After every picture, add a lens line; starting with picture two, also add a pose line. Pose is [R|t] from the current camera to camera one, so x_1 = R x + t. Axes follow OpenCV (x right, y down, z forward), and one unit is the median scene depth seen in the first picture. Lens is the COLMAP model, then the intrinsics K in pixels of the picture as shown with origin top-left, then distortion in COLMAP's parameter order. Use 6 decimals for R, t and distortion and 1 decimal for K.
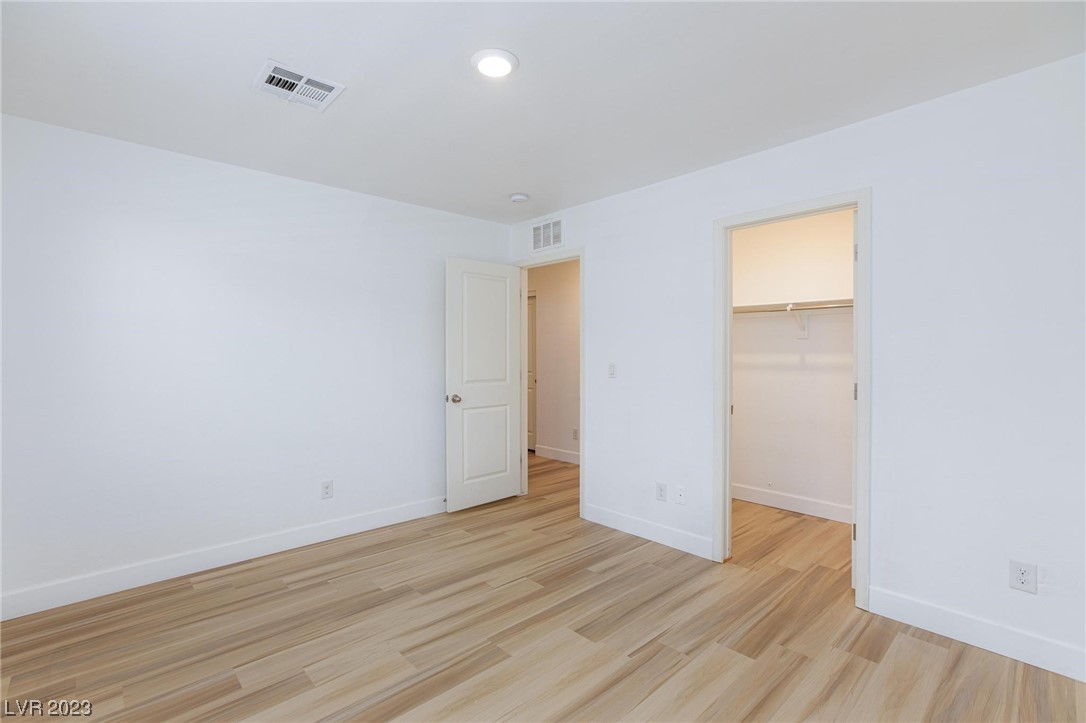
lens RADIAL K [[489.2, 0, 542.5], [0, 489.2, 358.2], [0, 0, 1]] dist [0.003273, 0.002480]
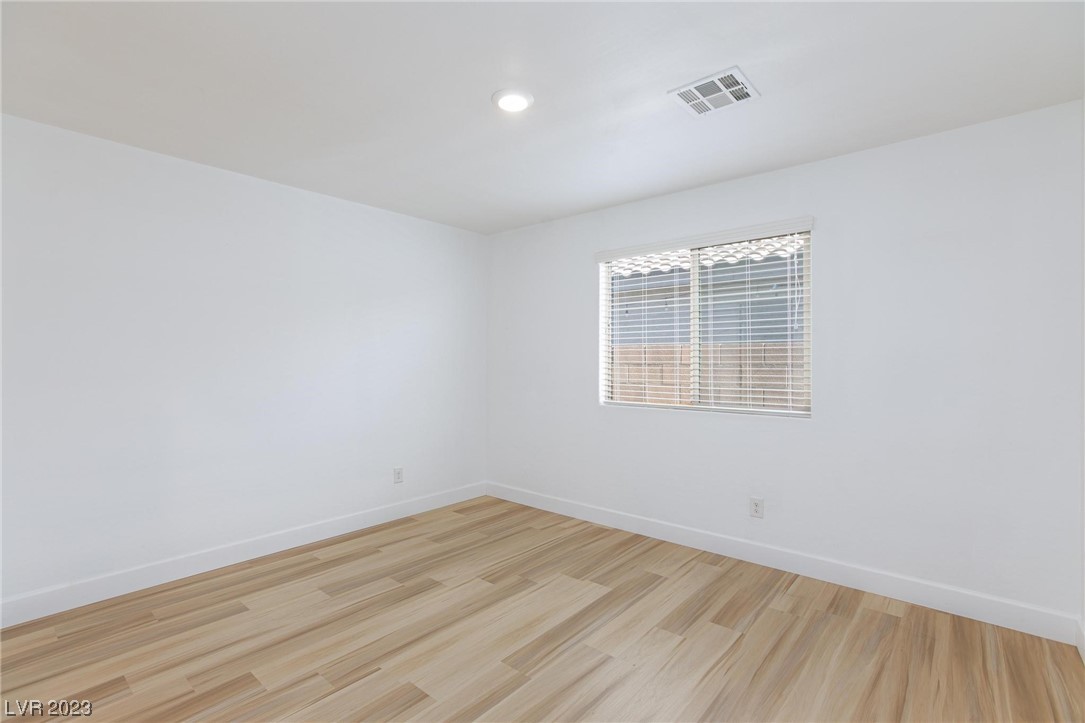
lens RADIAL K [[488.8, 0, 542.7], [0, 488.8, 356.4], [0, 0, 1]] dist [0.003273, 0.002480]
pose [[-0.992776, 0.000810, -0.119980, -0.028611], [0.000151, 0.999985, 0.005501, -0.021848], [0.119983, 0.005443, -0.992761, 1.993227]]
